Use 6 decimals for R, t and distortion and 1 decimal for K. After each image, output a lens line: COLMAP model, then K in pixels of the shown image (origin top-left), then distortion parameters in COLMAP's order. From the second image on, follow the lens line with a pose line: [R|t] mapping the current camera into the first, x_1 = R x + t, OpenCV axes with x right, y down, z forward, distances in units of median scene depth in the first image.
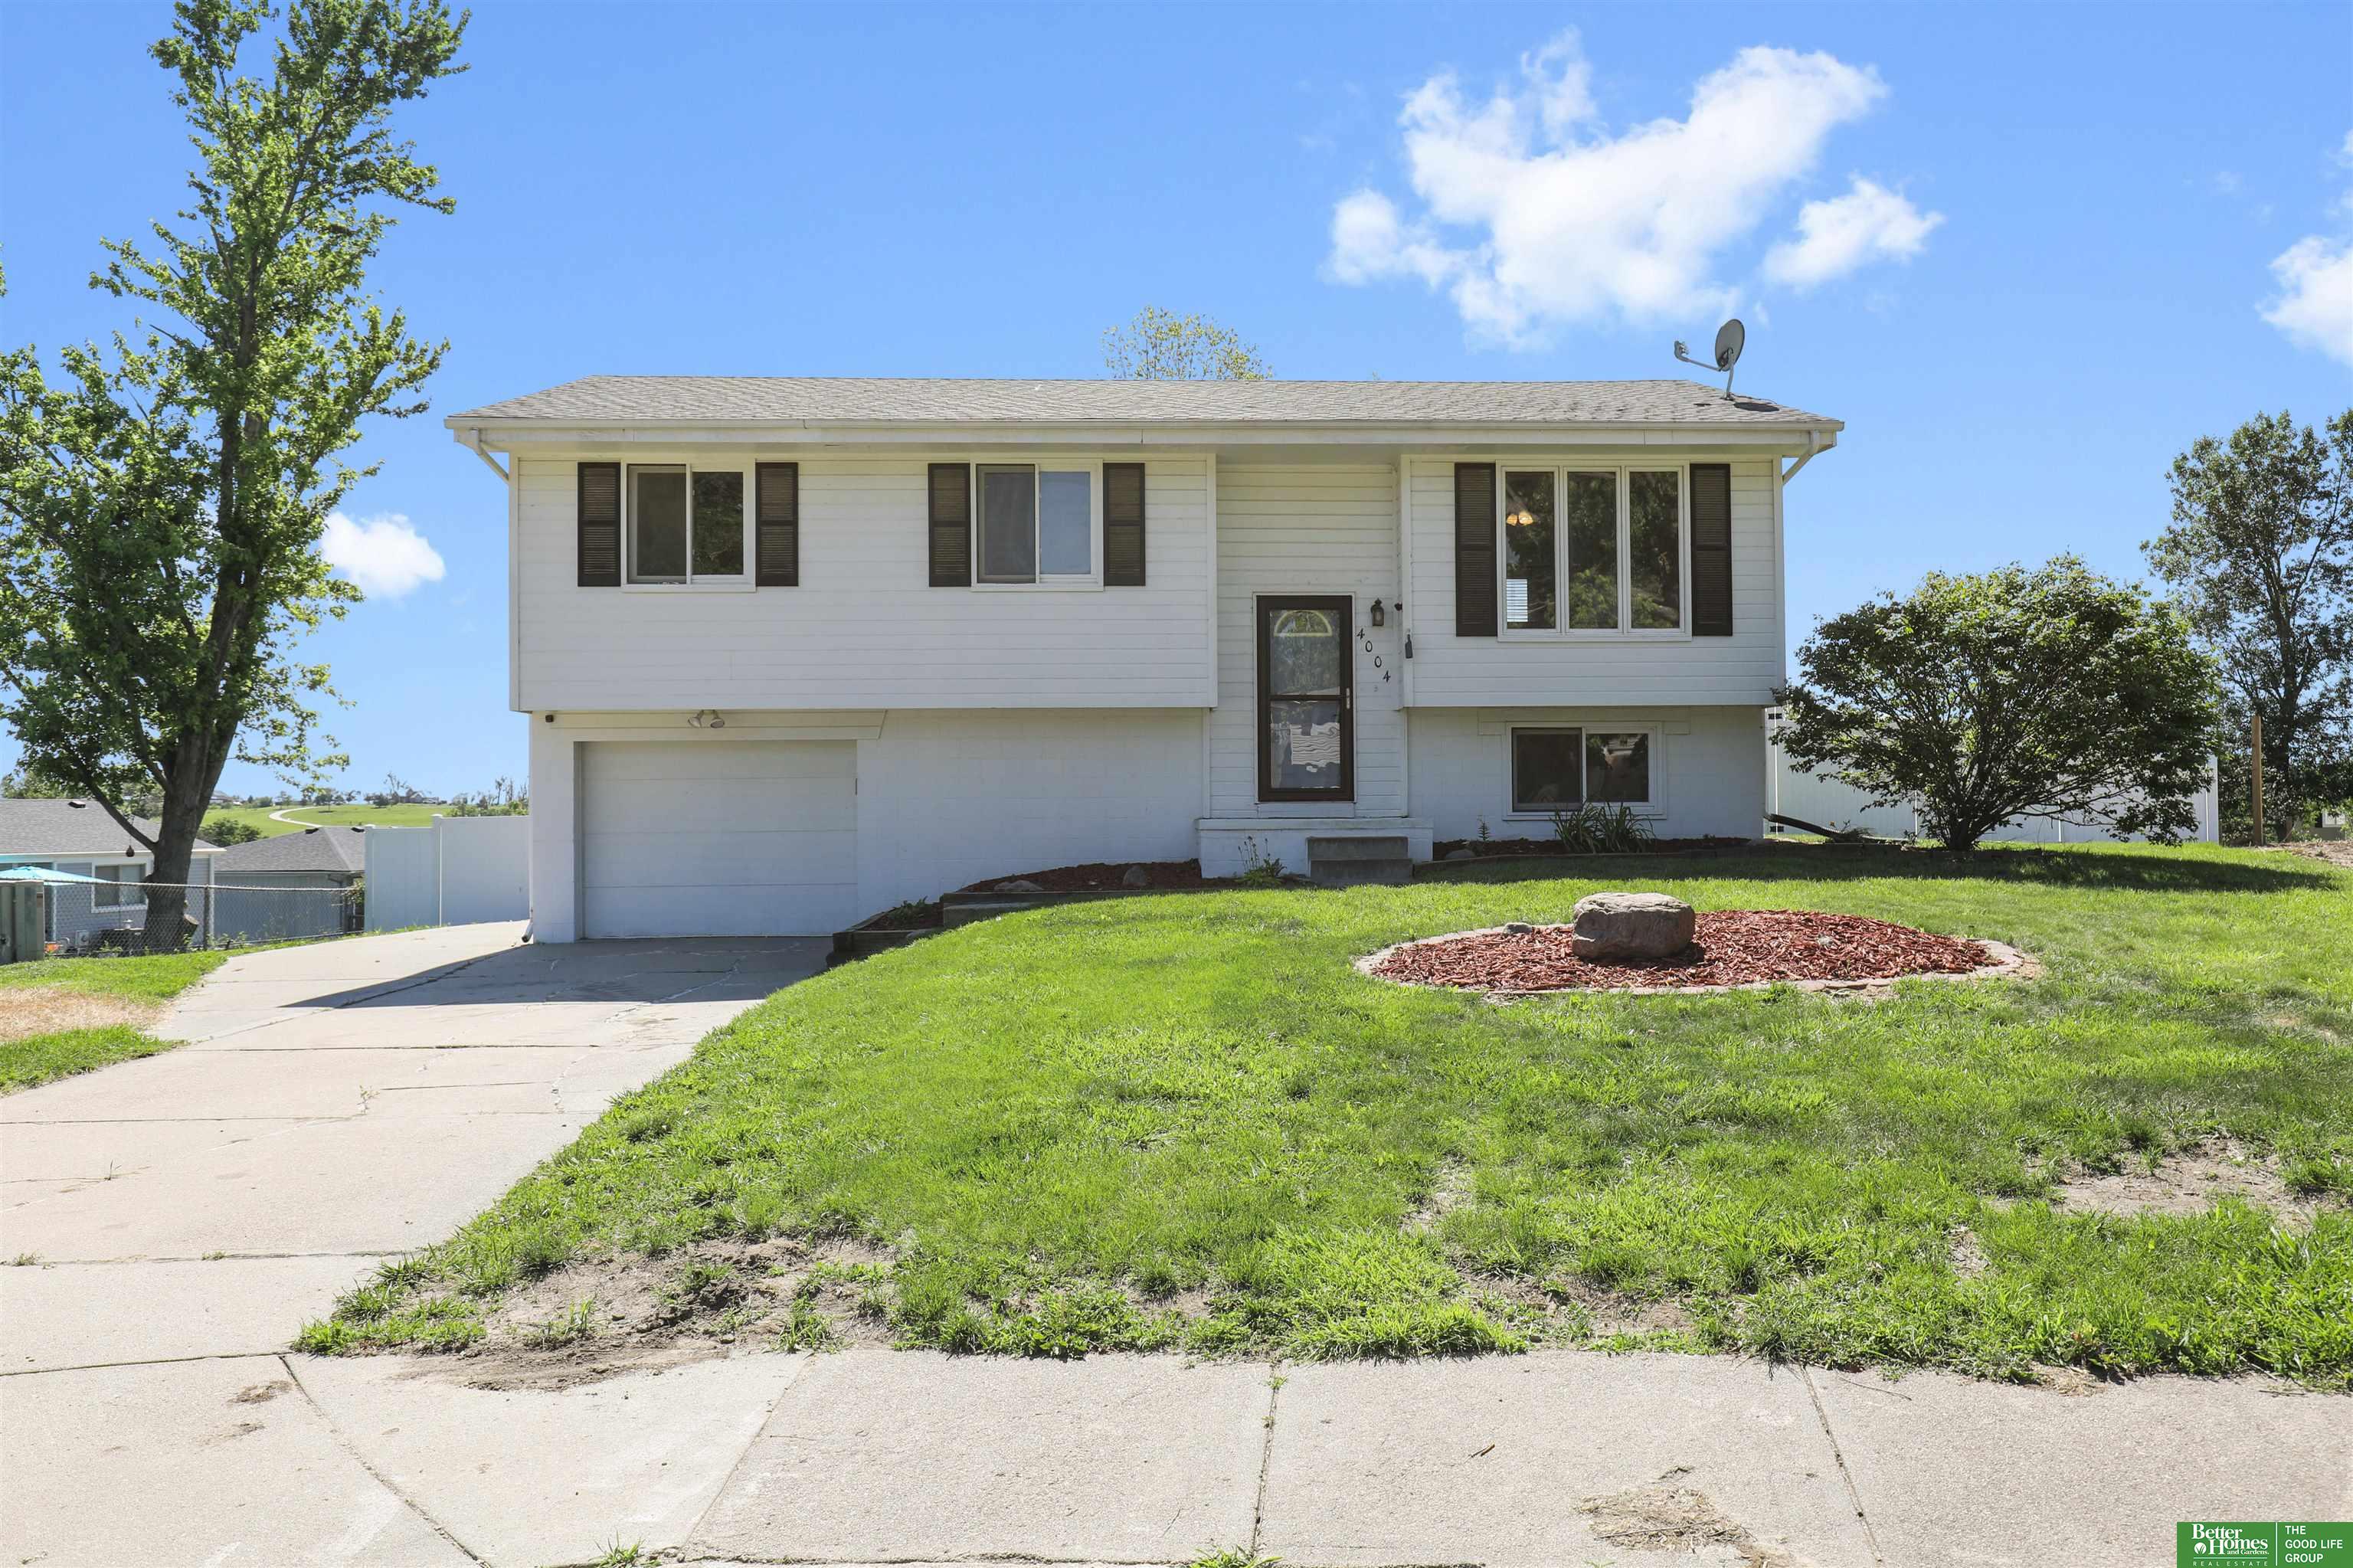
lens RADIAL K [[1536.2, 0, 1177.8], [0, 1536.2, 784.0], [0, 0, 1]] dist [-0.005226, 0.004569]
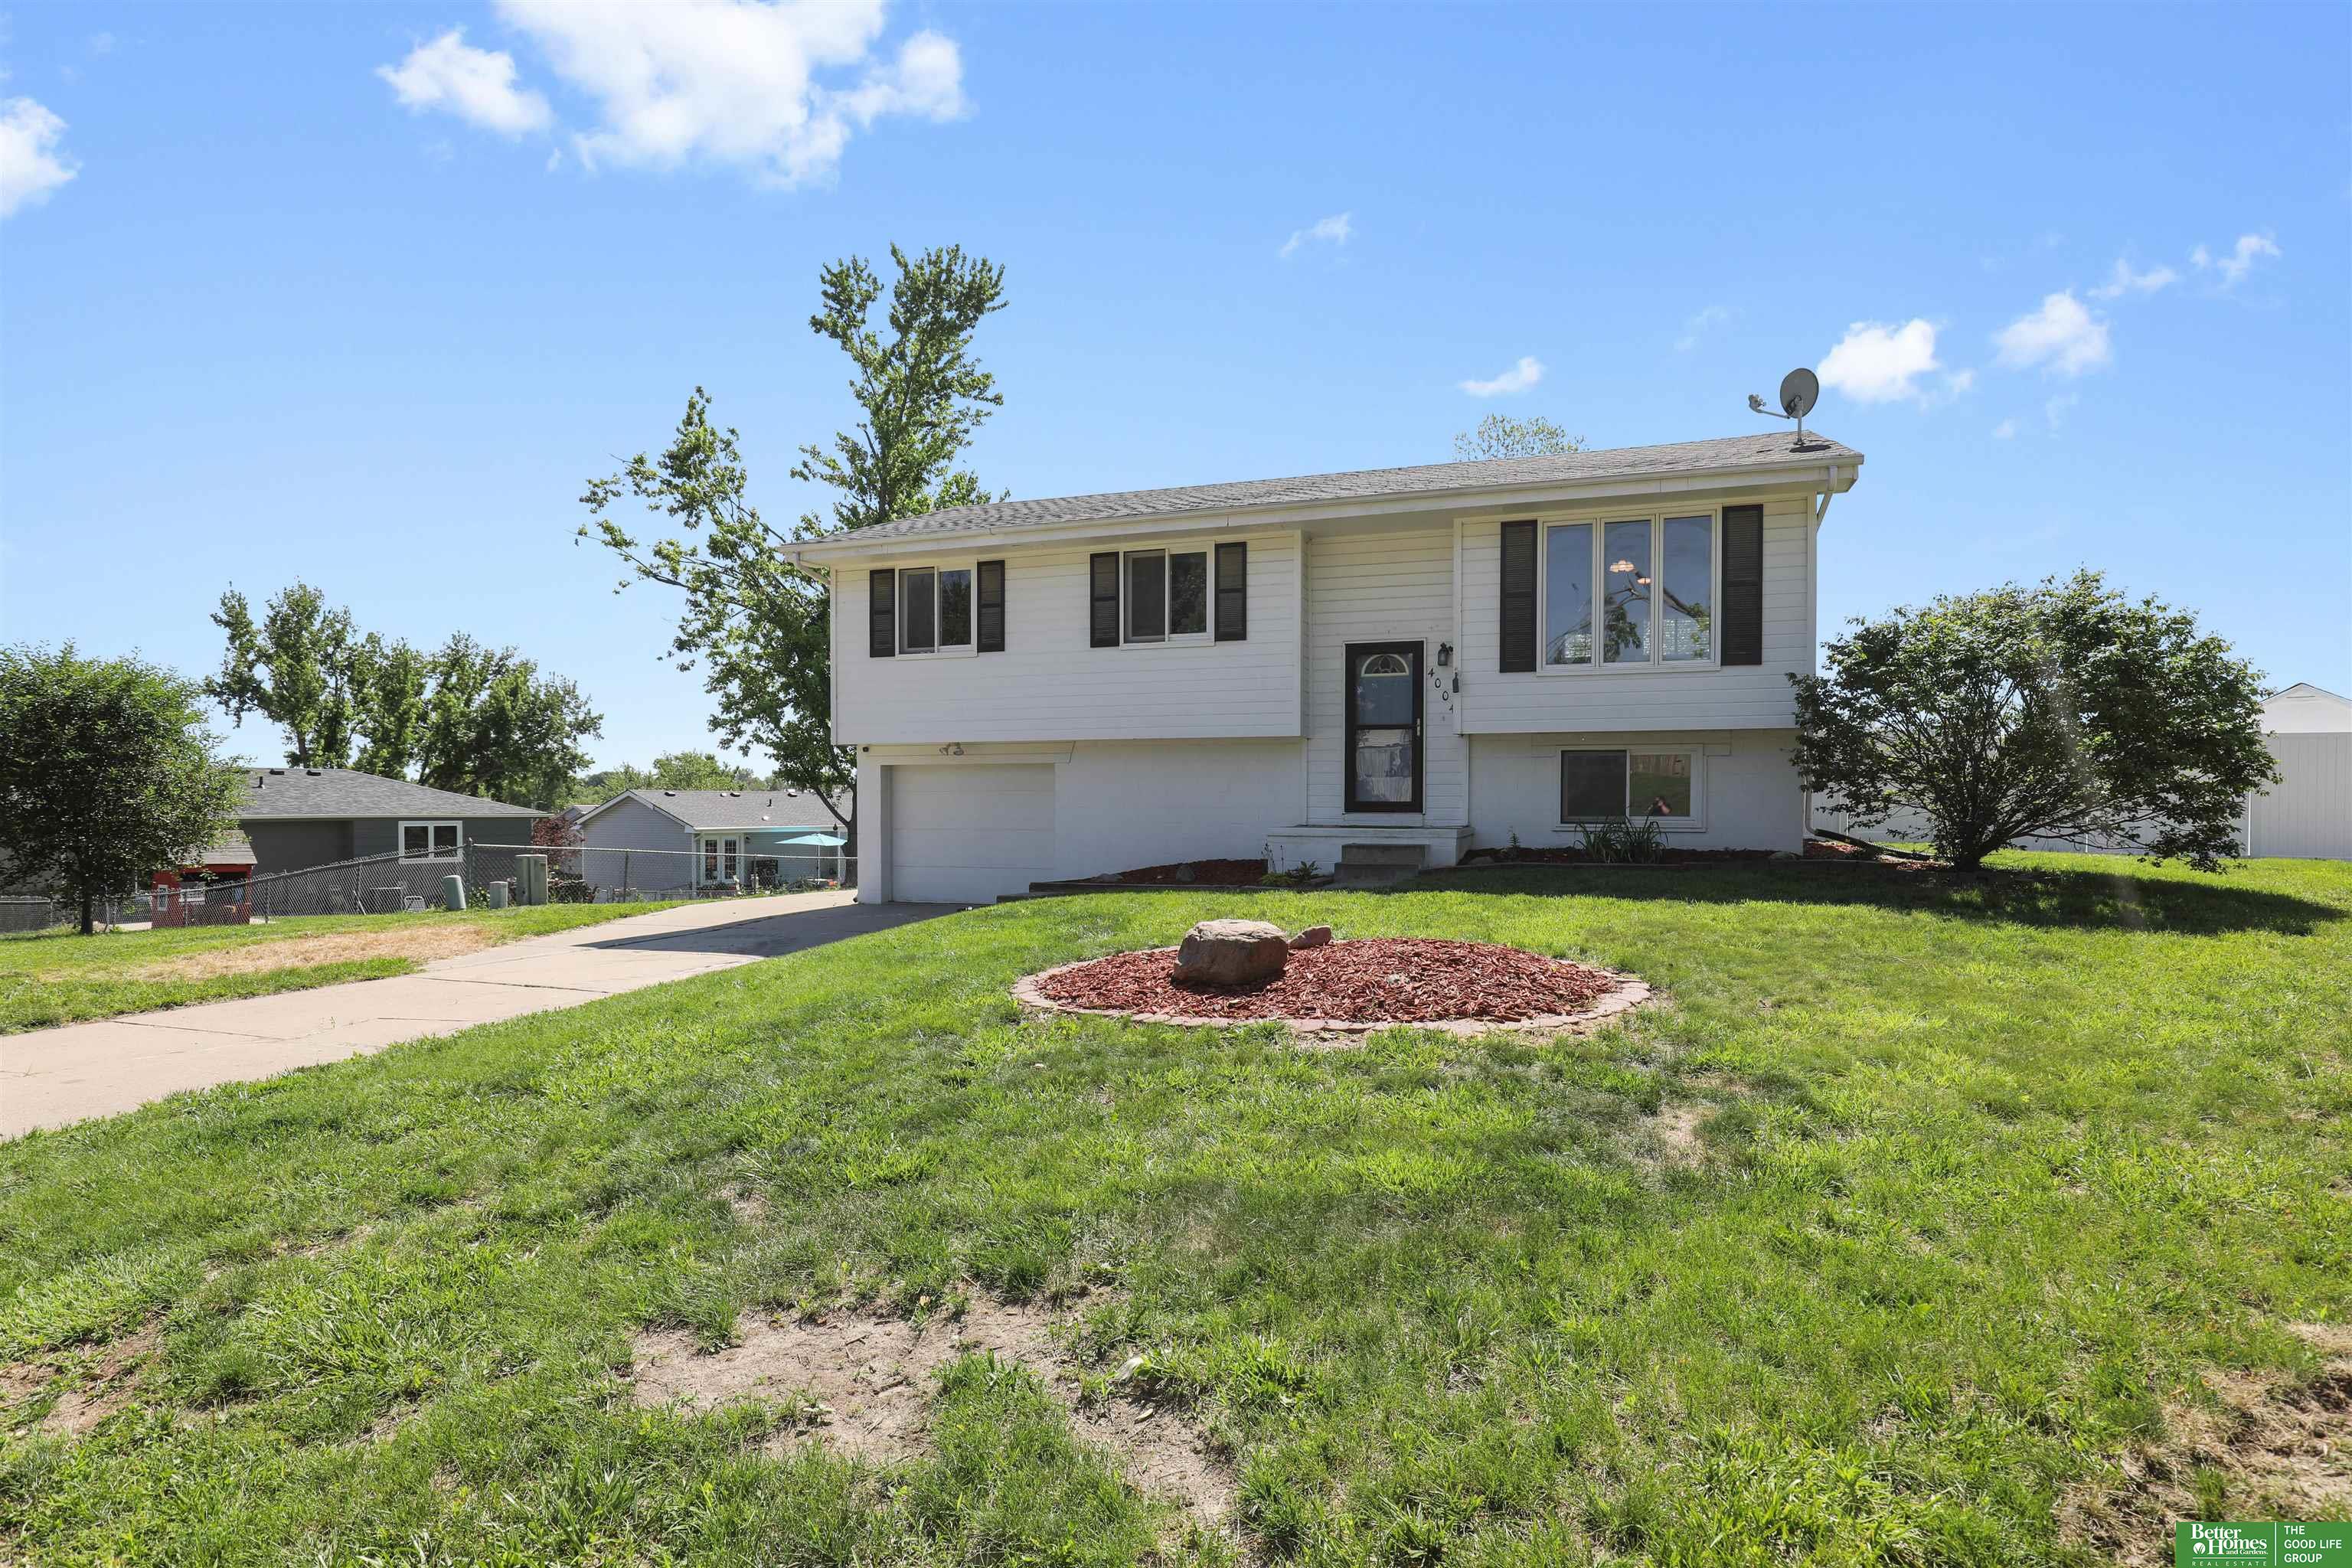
lens RADIAL K [[1113.5, 0, 1173.4], [0, 1113.5, 825.7], [0, 0, 1]] dist [-0.018609, 0.000269]
pose [[0.938618, 0.015043, -0.344631, 0.234370], [-0.002325, 0.999302, 0.037289, -0.010835], [0.344952, -0.034199, 0.937997, 0.118328]]
